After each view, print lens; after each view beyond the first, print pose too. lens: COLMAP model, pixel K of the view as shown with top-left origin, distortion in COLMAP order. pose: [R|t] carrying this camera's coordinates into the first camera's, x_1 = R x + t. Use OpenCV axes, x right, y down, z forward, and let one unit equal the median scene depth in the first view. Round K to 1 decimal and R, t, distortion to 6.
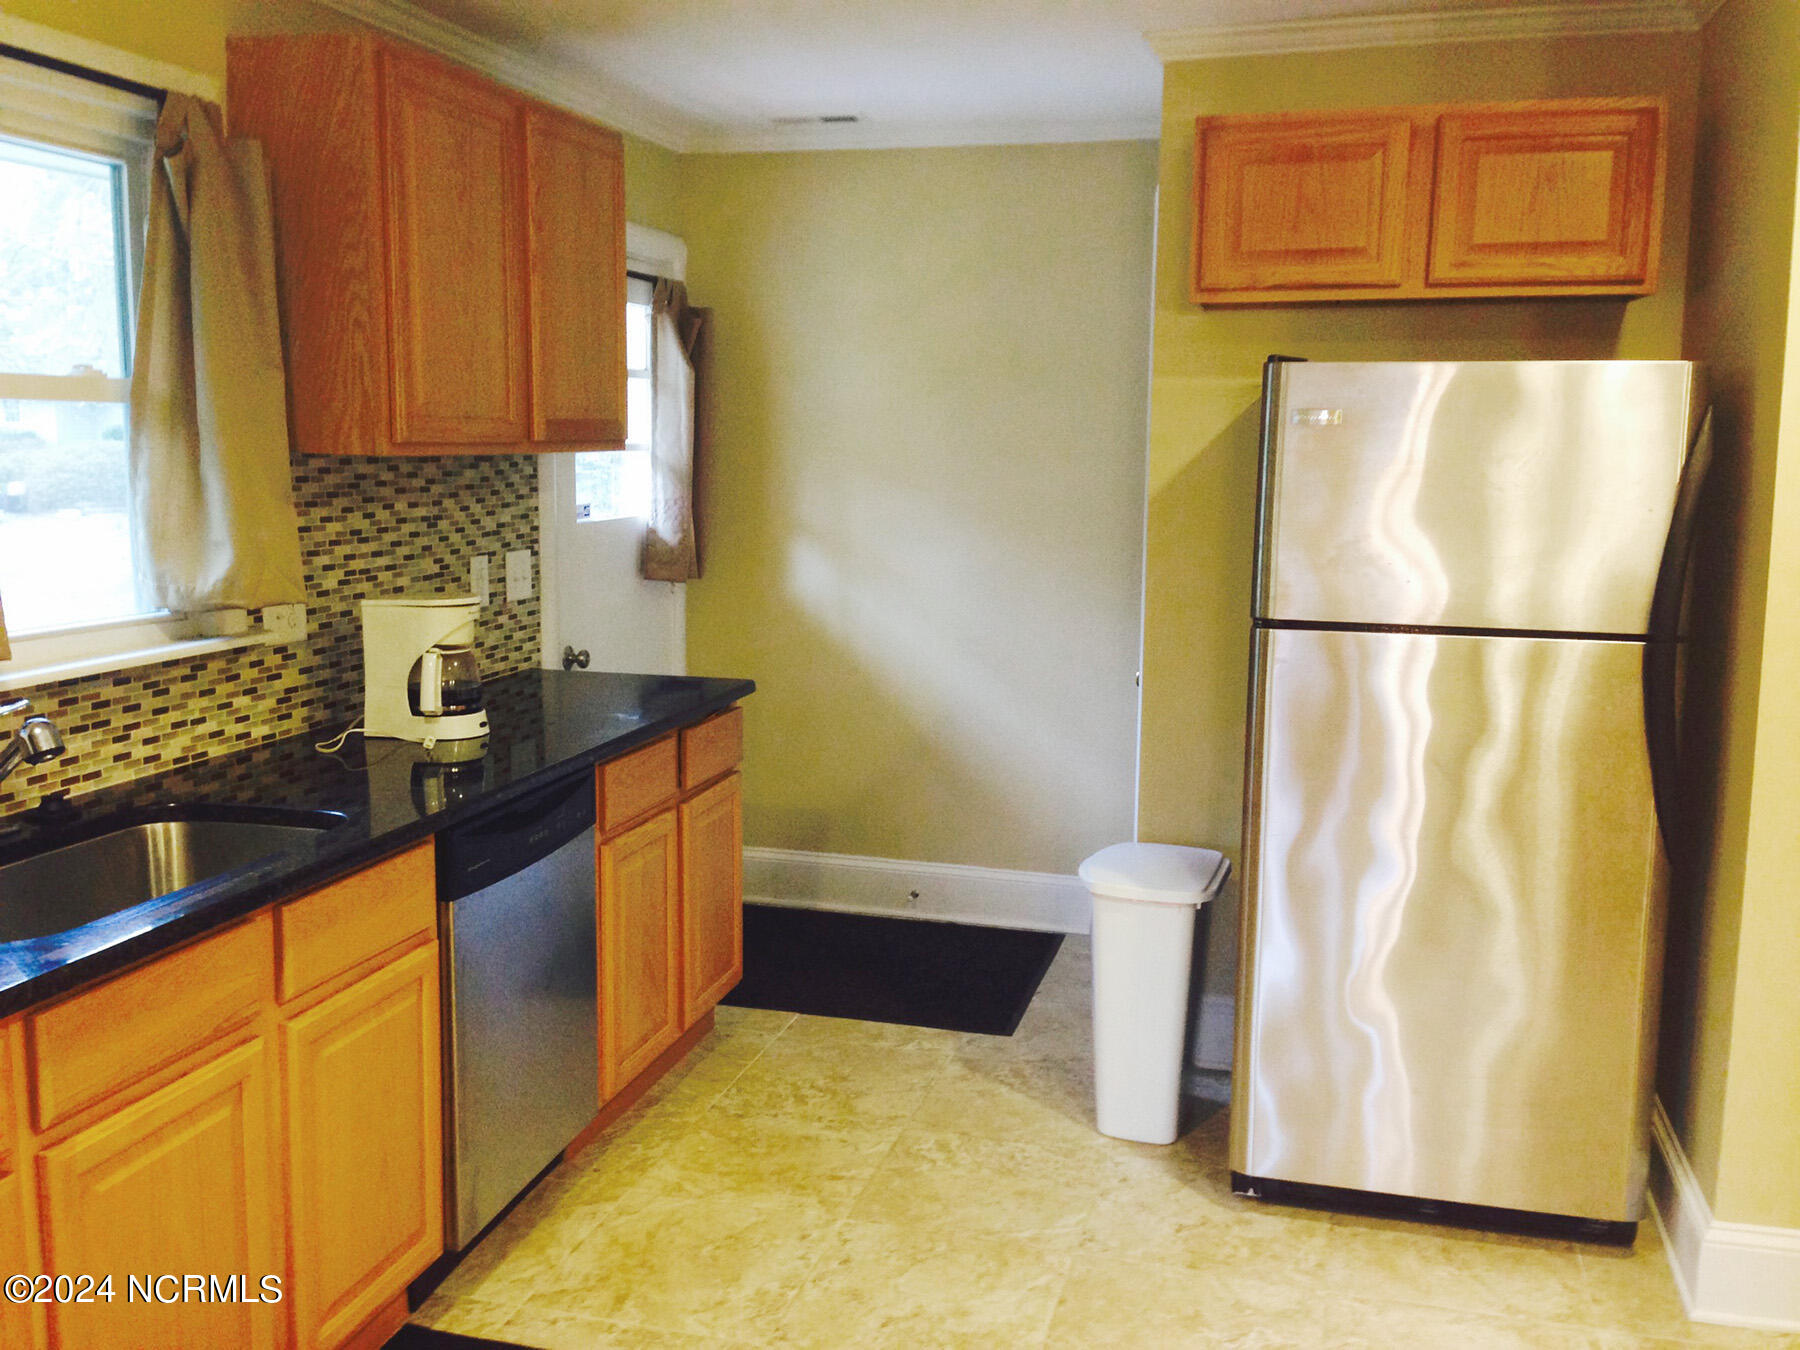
lens RADIAL K [[1655.8, 0, 898.4], [0, 1655.8, 673.6], [0, 0, 1]] dist [0.075211, 0.000000]
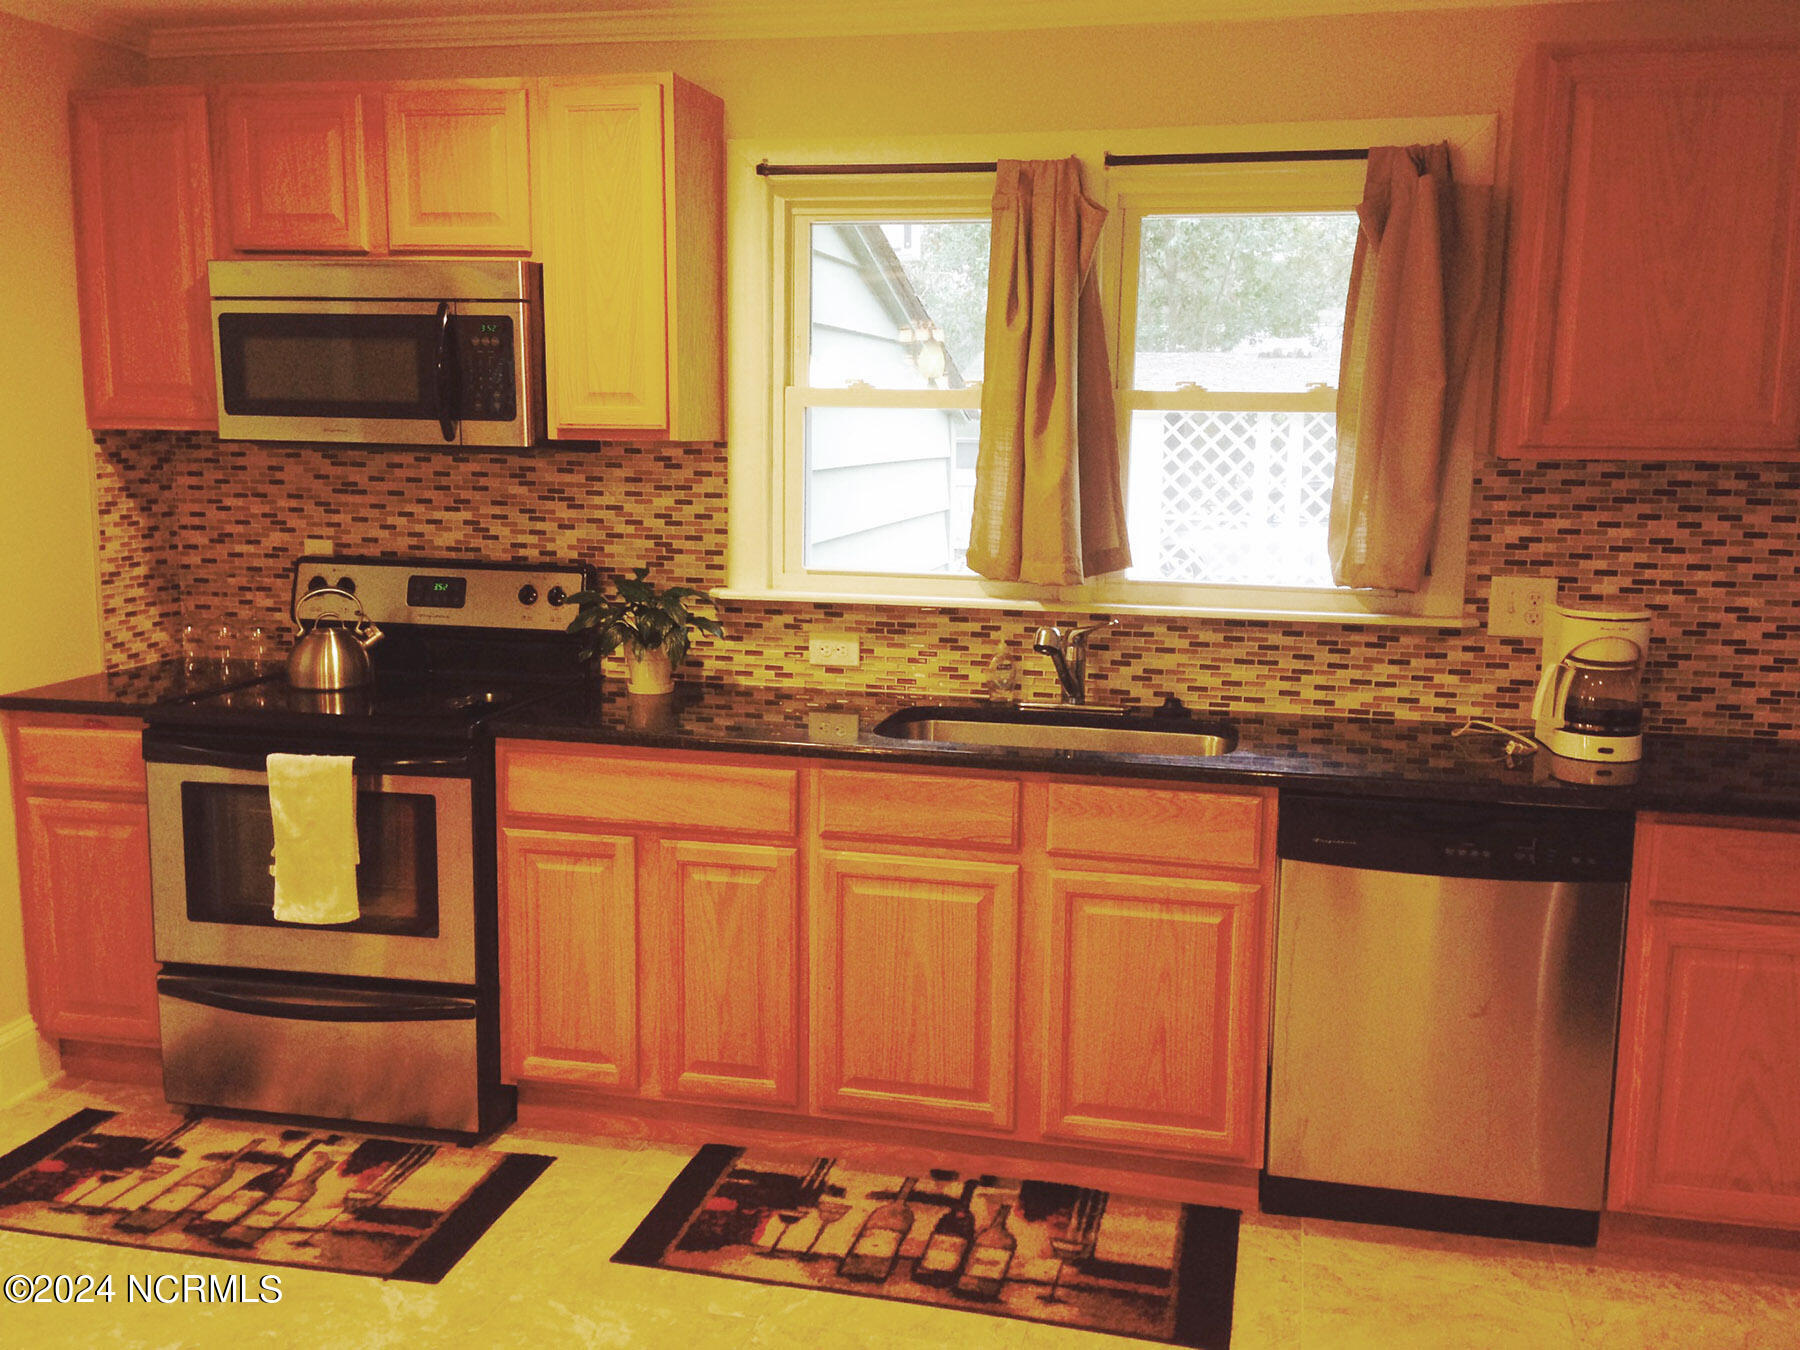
lens RADIAL K [[1655.8, 0, 899.8], [0, 1655.8, 676.4], [0, 0, 1]] dist [0.075211, 0.000000]
pose [[0.049053, 0.148040, -0.987764, 0.686755], [-0.159048, 0.977493, 0.138602, -0.081320], [0.986052, 0.150303, 0.071494, 0.570574]]
